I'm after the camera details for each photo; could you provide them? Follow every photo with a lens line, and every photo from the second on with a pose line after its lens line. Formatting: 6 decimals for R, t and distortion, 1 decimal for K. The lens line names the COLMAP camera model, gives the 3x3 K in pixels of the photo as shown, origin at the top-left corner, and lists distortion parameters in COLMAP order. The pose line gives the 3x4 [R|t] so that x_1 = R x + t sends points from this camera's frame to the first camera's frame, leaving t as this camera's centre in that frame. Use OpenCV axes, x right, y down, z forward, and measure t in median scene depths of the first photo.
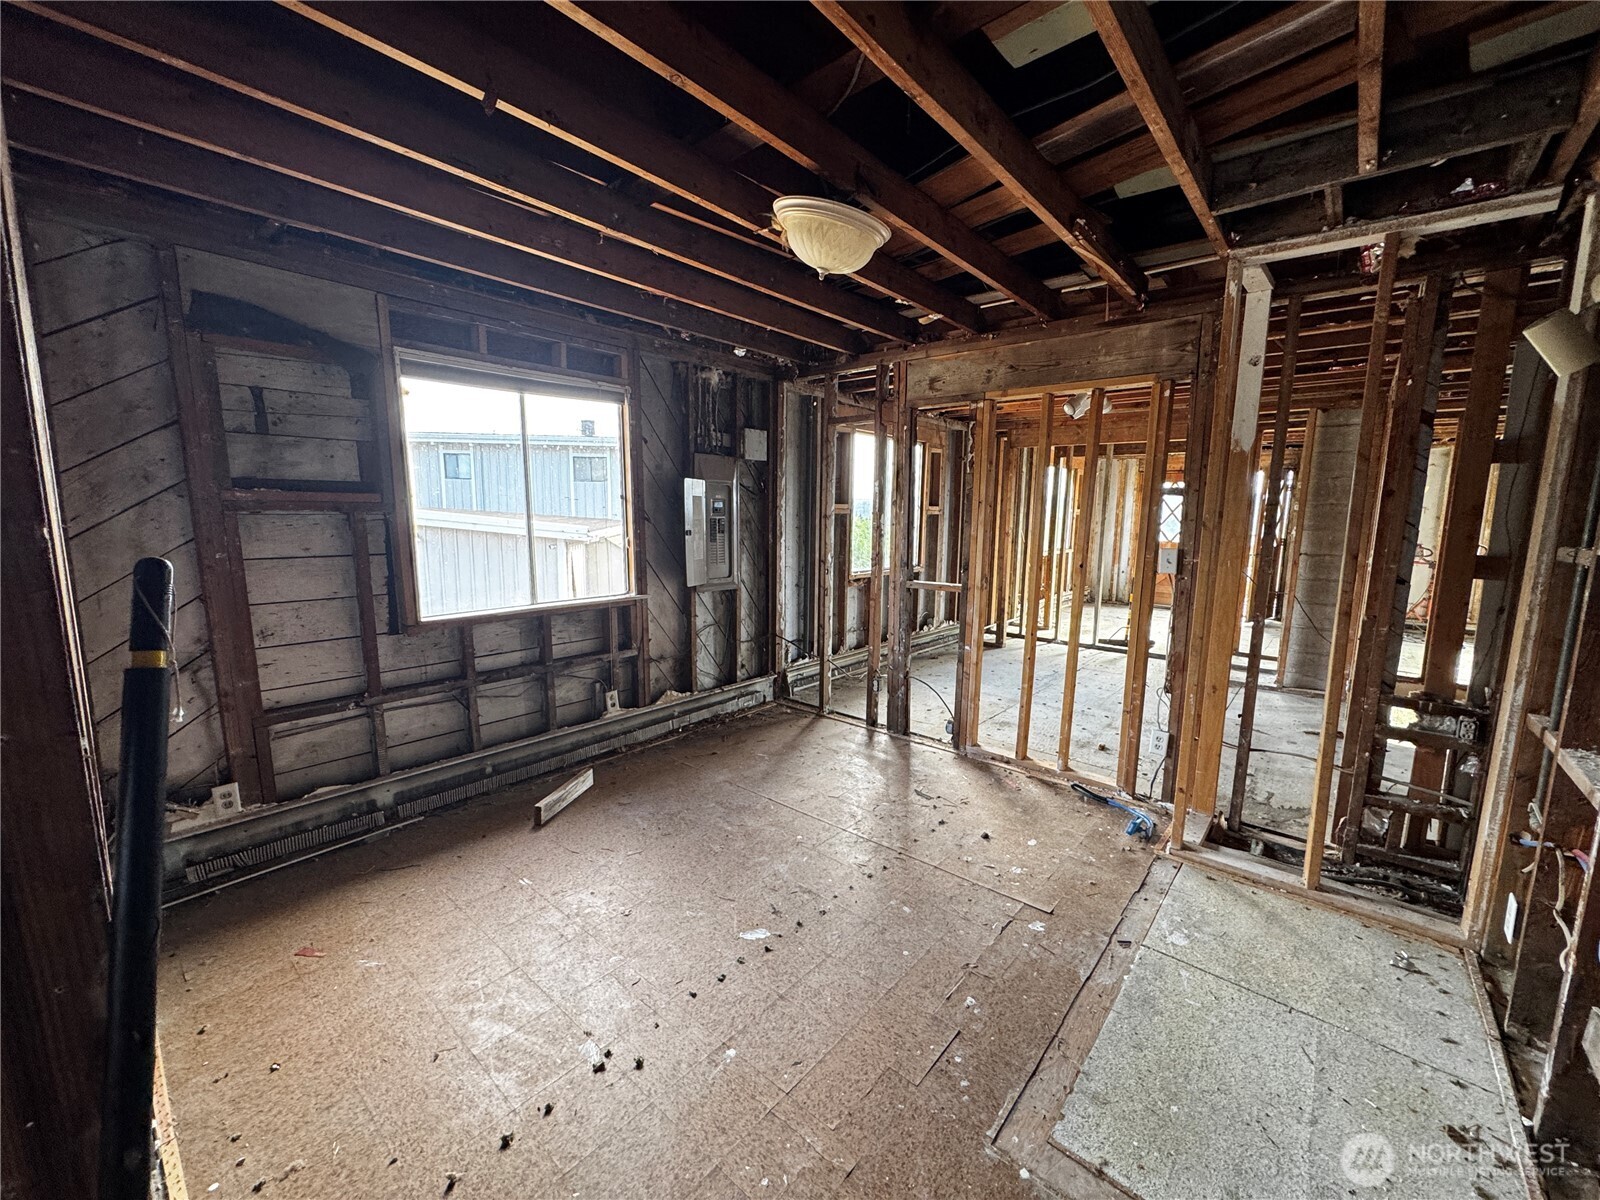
lens RADIAL K [[635.3, 0, 800.0], [0, 635.3, 600.0], [0, 0, 1]] dist [-0.000533, -0.000167]
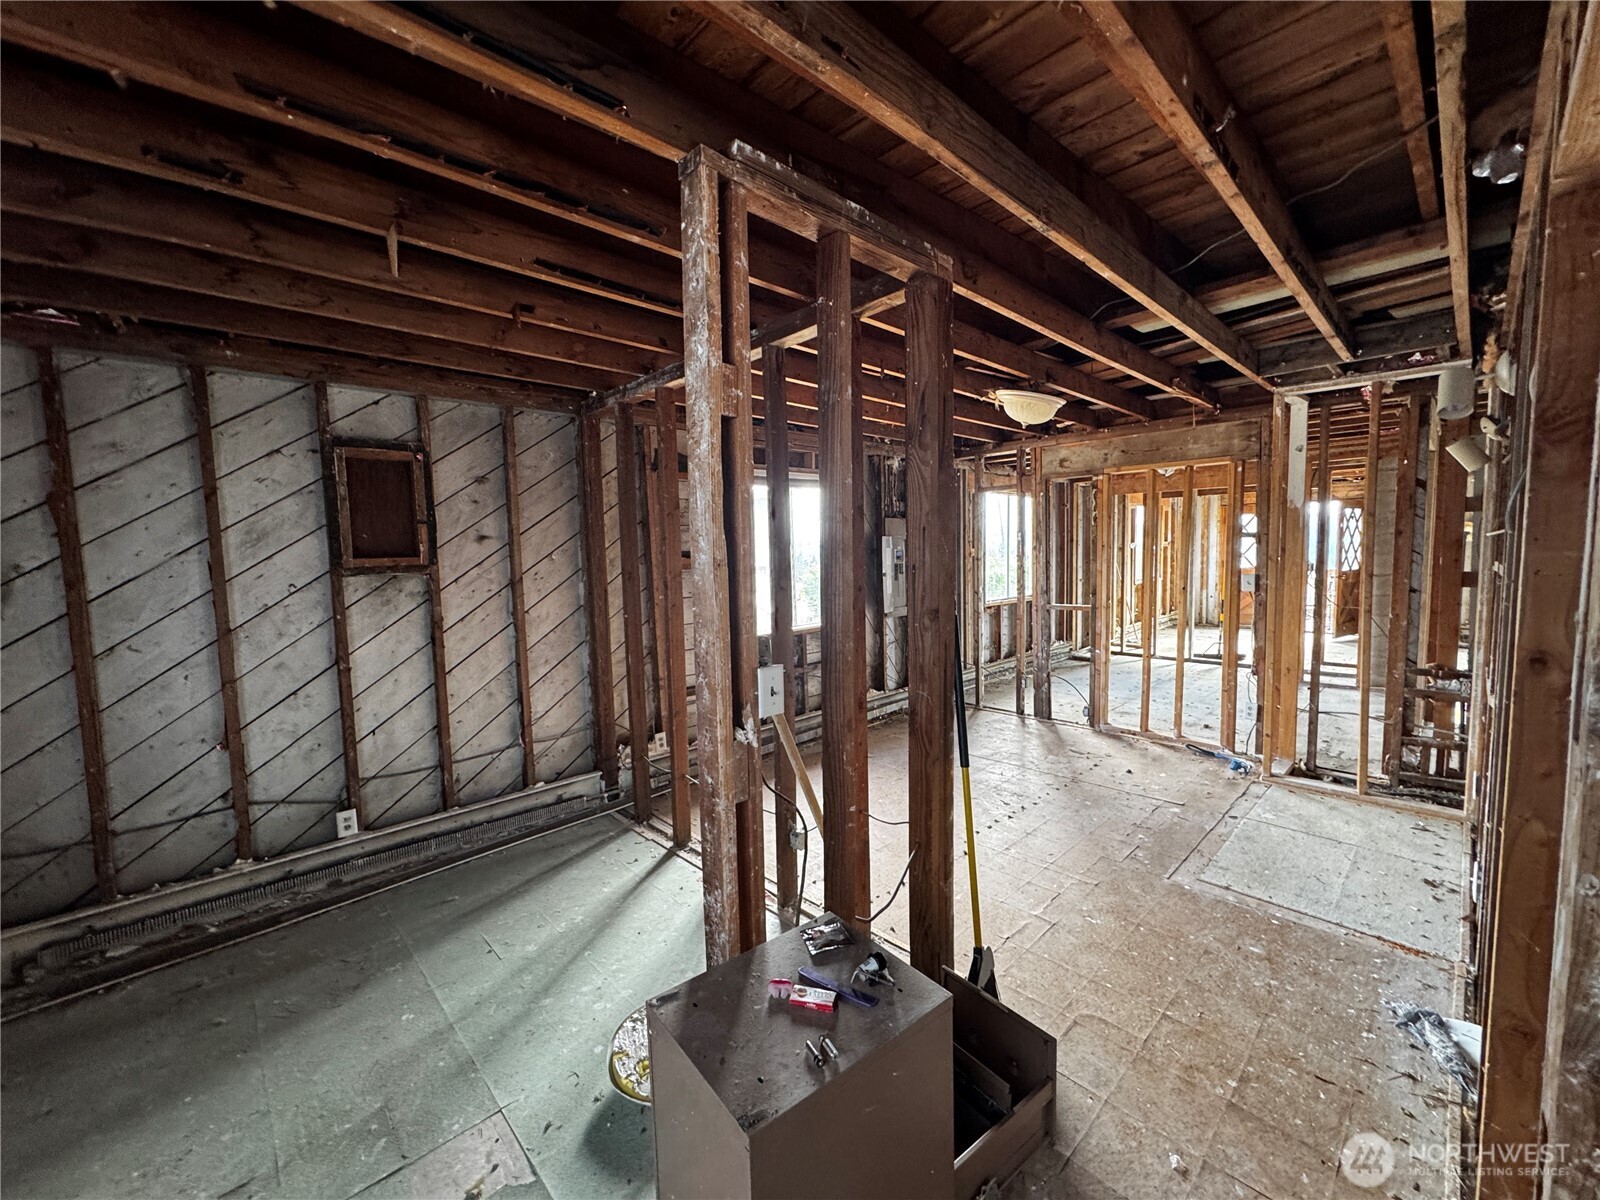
lens RADIAL K [[635.3, 0, 800.0], [0, 635.3, 600.0], [0, 0, 1]] dist [-0.000533, -0.000167]
pose [[0.994441, -0.029536, -0.101067, -0.263487], [0.023222, 0.997738, -0.063088, 0.040825], [0.102702, 0.060390, 0.992877, -0.487826]]
